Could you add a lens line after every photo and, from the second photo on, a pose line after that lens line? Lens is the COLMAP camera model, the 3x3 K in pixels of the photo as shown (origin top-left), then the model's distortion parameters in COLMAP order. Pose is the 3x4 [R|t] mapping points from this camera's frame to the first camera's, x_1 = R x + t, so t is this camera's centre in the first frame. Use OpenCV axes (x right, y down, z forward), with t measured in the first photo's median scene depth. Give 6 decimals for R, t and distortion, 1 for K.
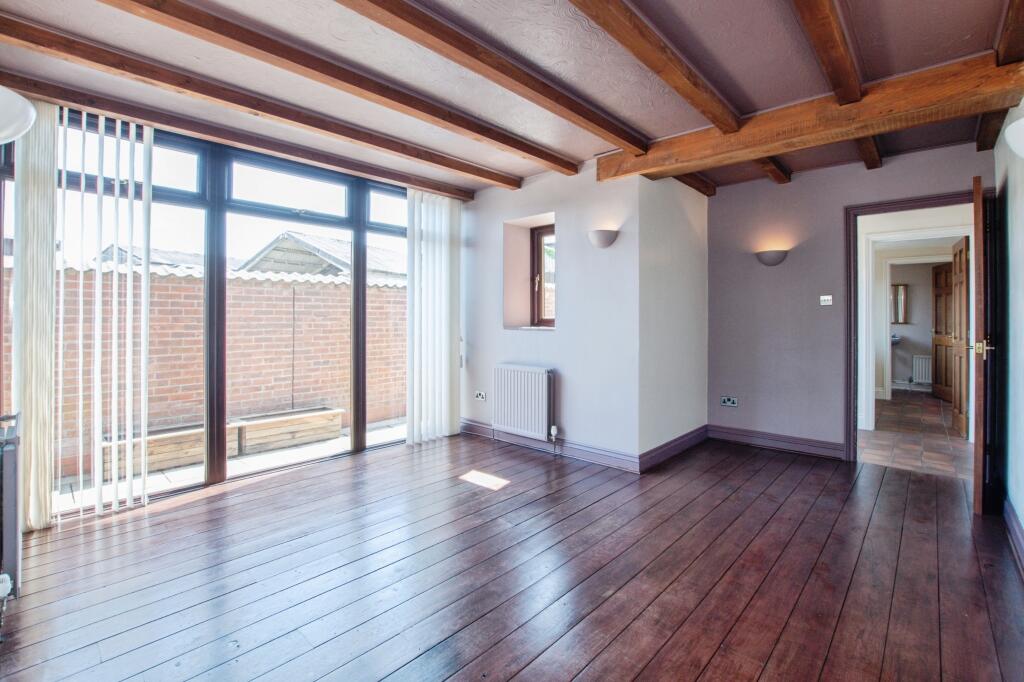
lens RADIAL K [[451.0, 0, 510.5], [0, 451.0, 316.8], [0, 0, 1]] dist [-0.030333, 0.000137]
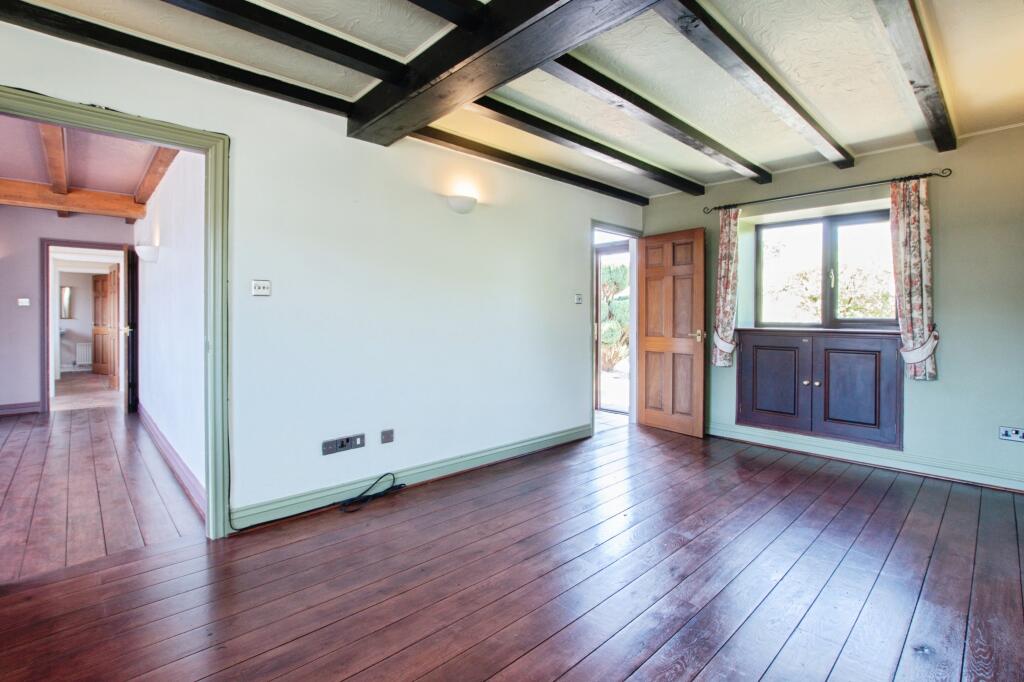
lens RADIAL K [[477.7, 0, 510.9], [0, 477.7, 317.8], [0, 0, 1]] dist [-0.001398, -0.000349]
pose [[0.067952, -0.005590, 0.997673, -0.552960], [-0.007803, 0.999951, 0.006134, -0.006964], [-0.997658, -0.008201, 0.067905, -0.511557]]
